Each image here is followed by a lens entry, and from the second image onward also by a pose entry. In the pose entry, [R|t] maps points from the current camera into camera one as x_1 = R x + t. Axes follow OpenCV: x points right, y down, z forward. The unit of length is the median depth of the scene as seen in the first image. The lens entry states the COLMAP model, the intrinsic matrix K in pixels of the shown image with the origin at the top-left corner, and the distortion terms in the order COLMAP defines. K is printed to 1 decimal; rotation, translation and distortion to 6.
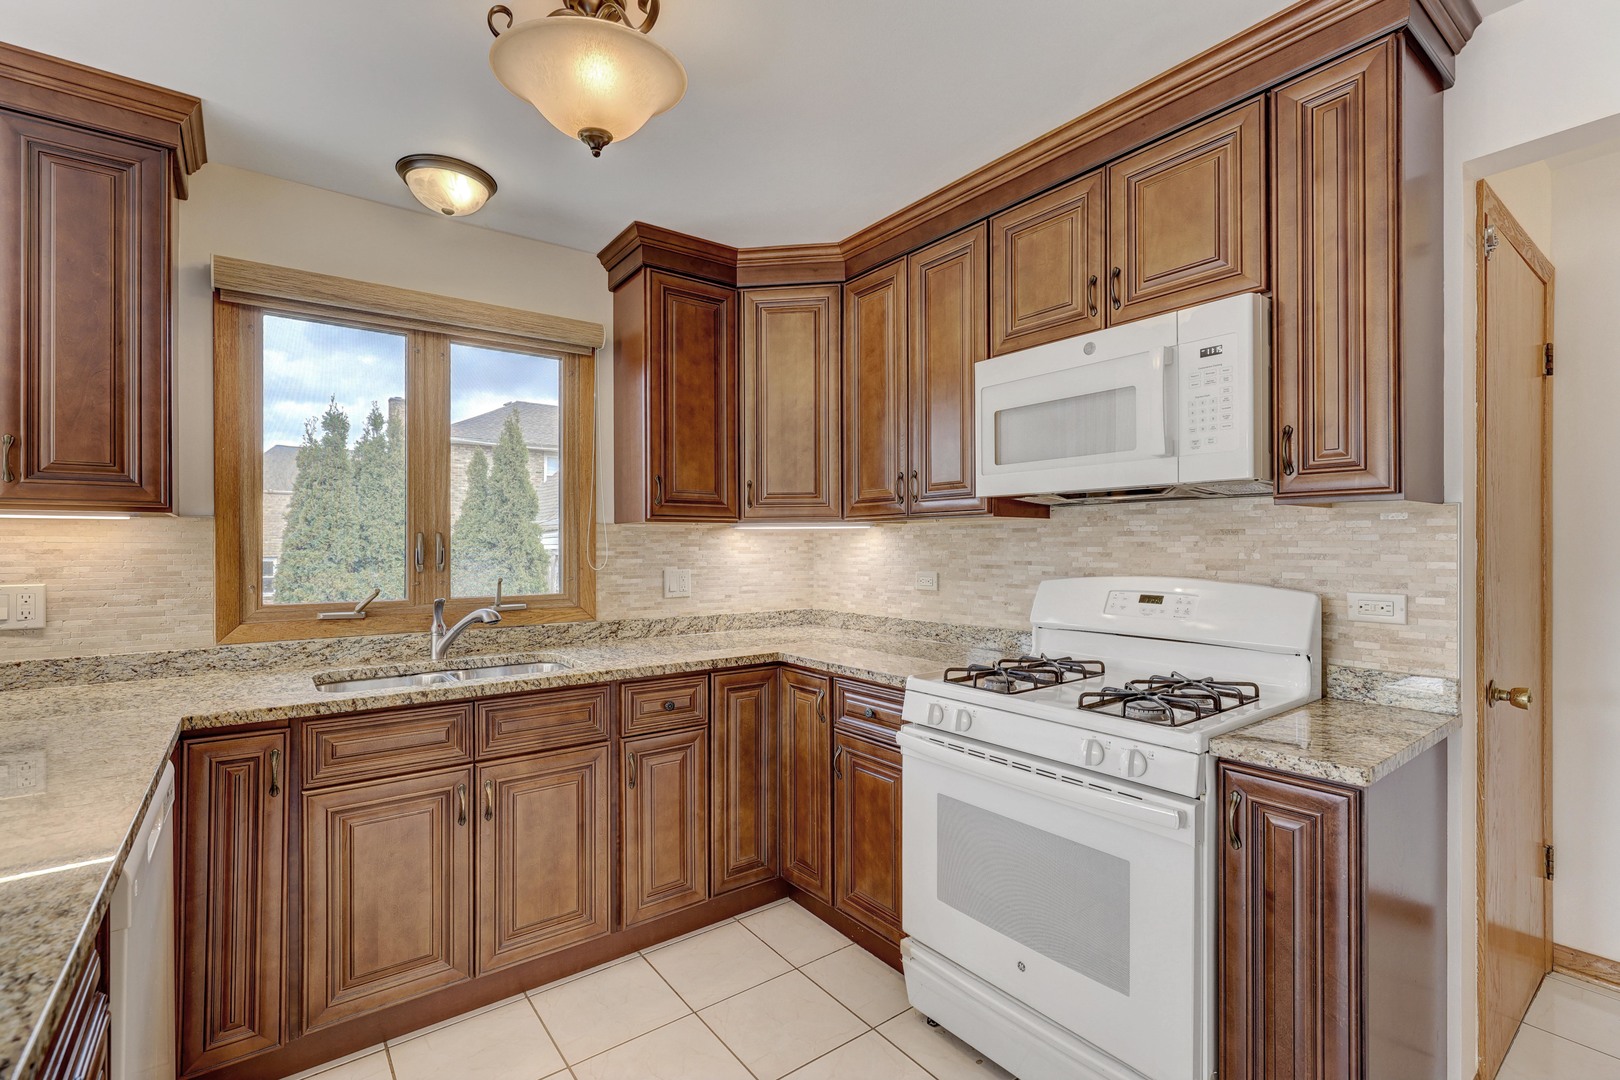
lens RADIAL K [[729.9, 0, 808.7], [0, 729.9, 541.9], [0, 0, 1]] dist [-0.000190, 0.000071]
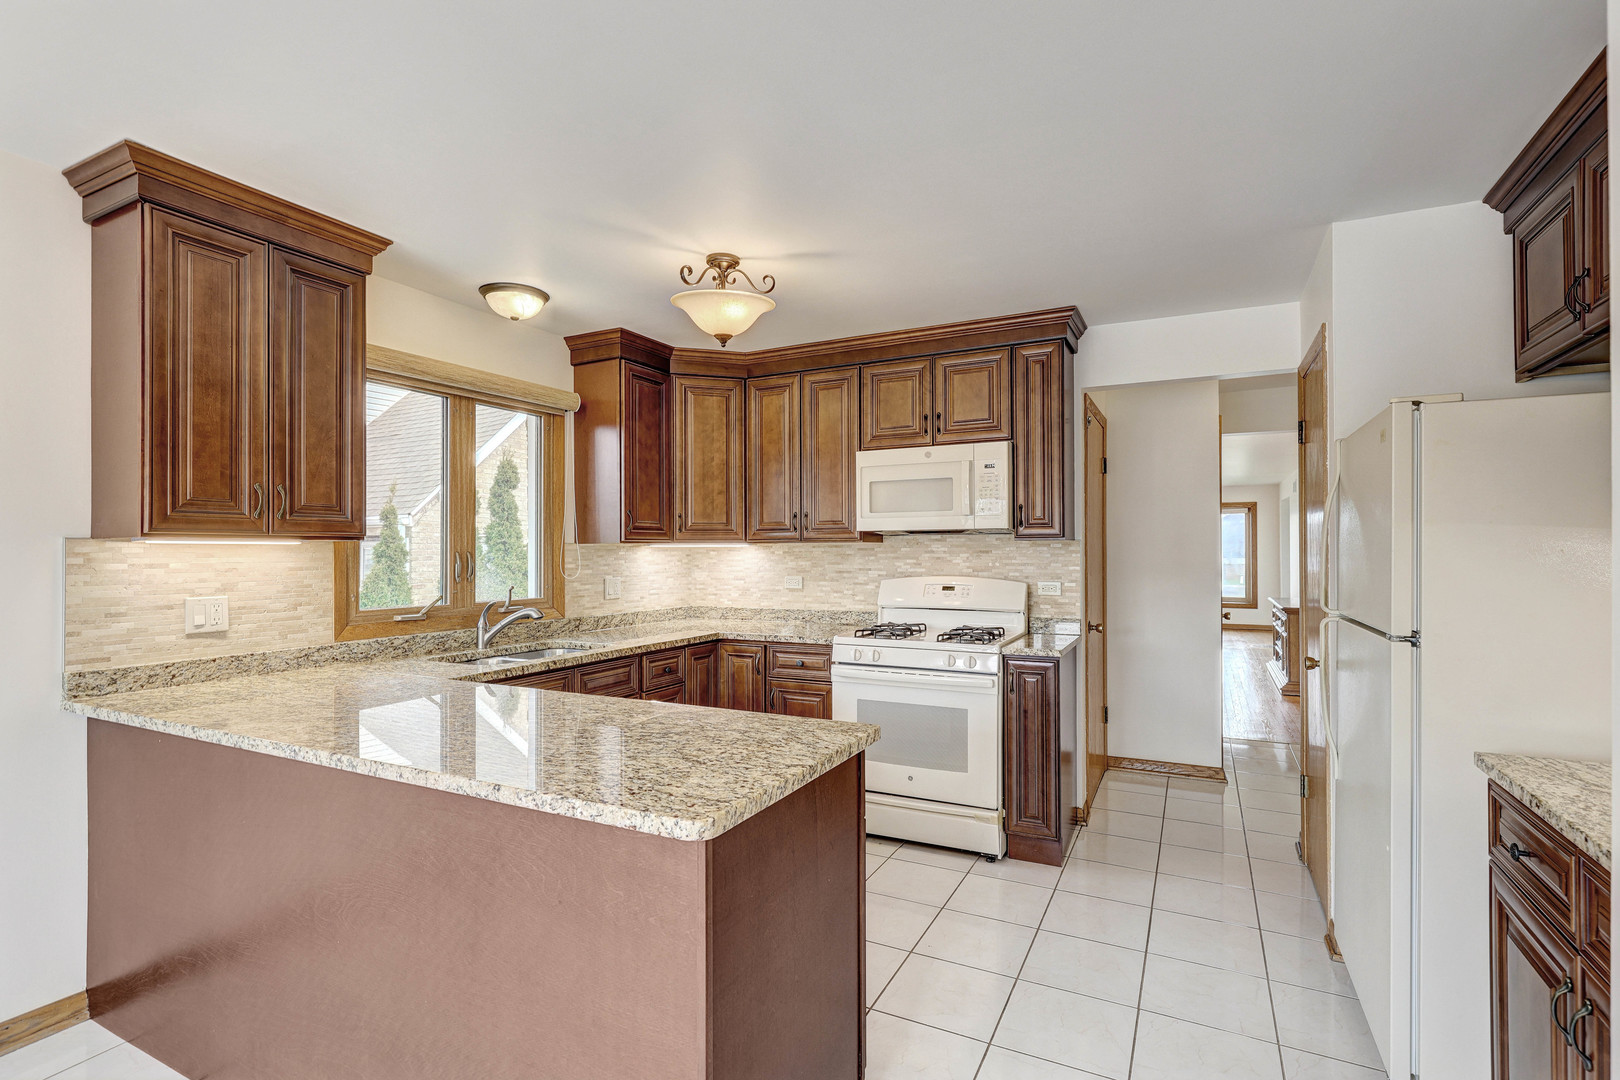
lens RADIAL K [[765.8, 0, 810.0], [0, 765.8, 540.0], [0, 0, 1]] dist [-0.001231, -0.000384]
pose [[0.900801, 0.004512, 0.434209, -0.626826], [0.000336, 0.999938, -0.011087, -0.020413], [-0.434232, 0.010132, 0.900744, -0.540921]]
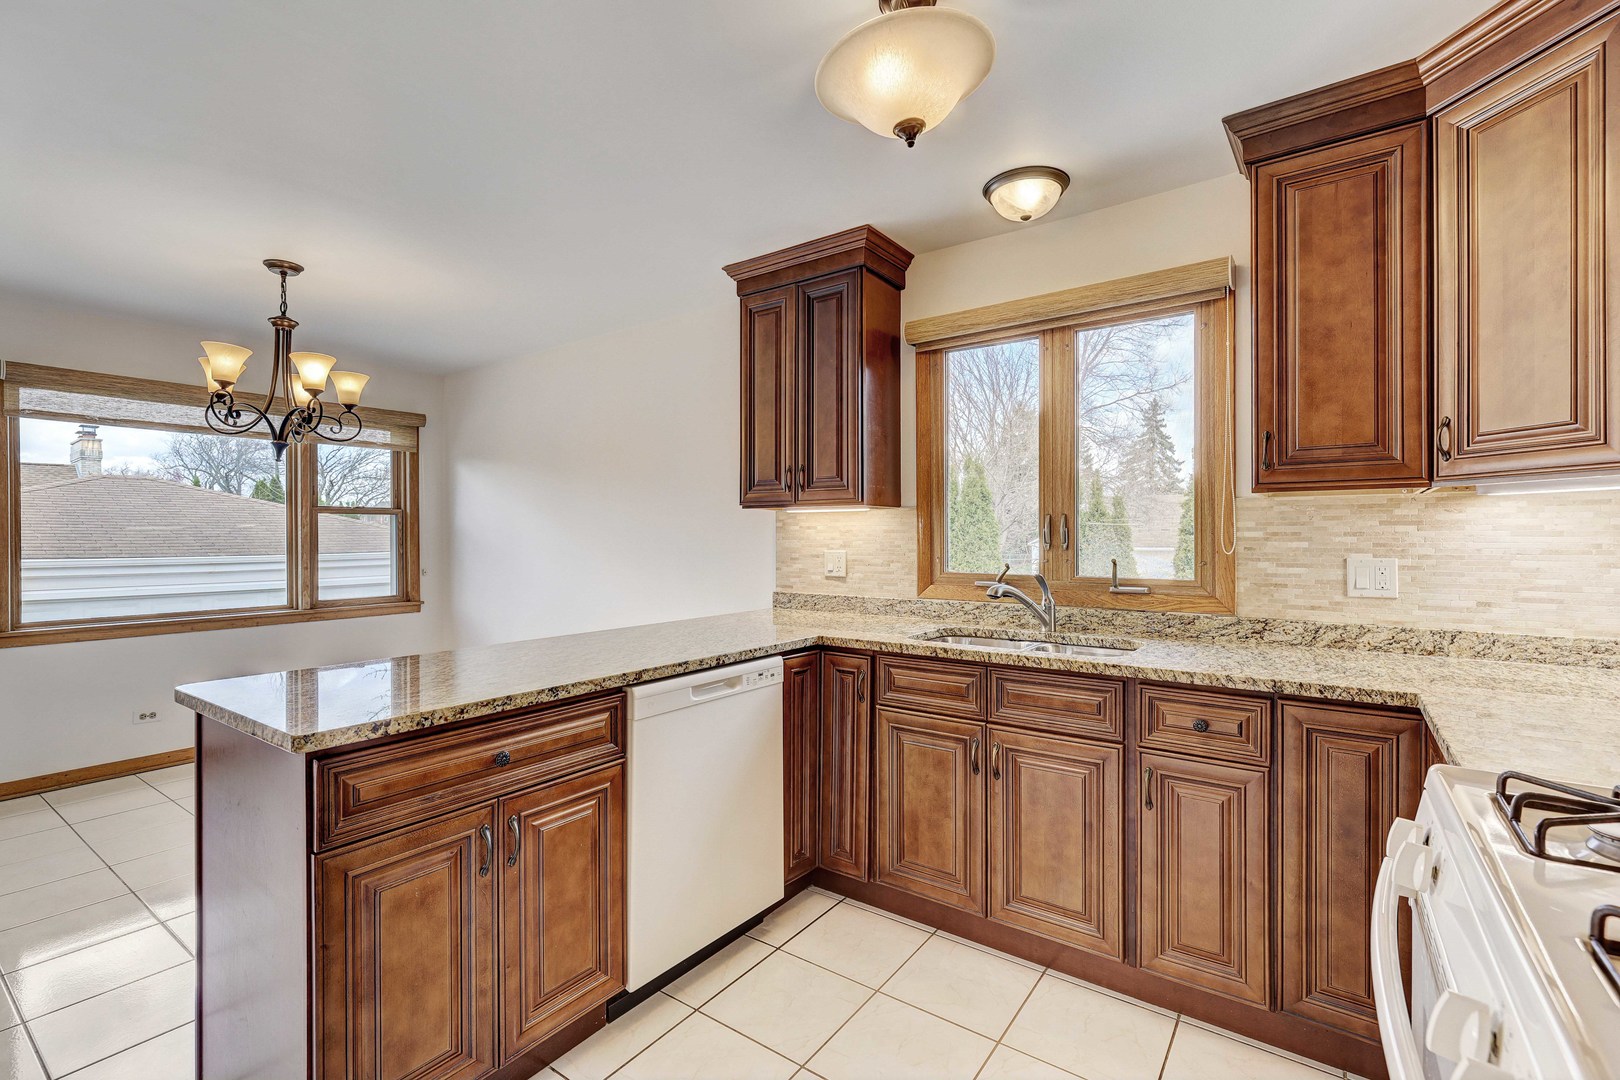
lens RADIAL K [[721.8, 0, 811.2], [0, 721.8, 535.5], [0, 0, 1]] dist [0.002207, 0.000467]
pose [[0.295158, 0.001505, -0.955447, 0.445271], [0.005904, 0.999977, 0.003399, 0.014615], [0.955430, -0.006645, 0.295143, 0.381575]]
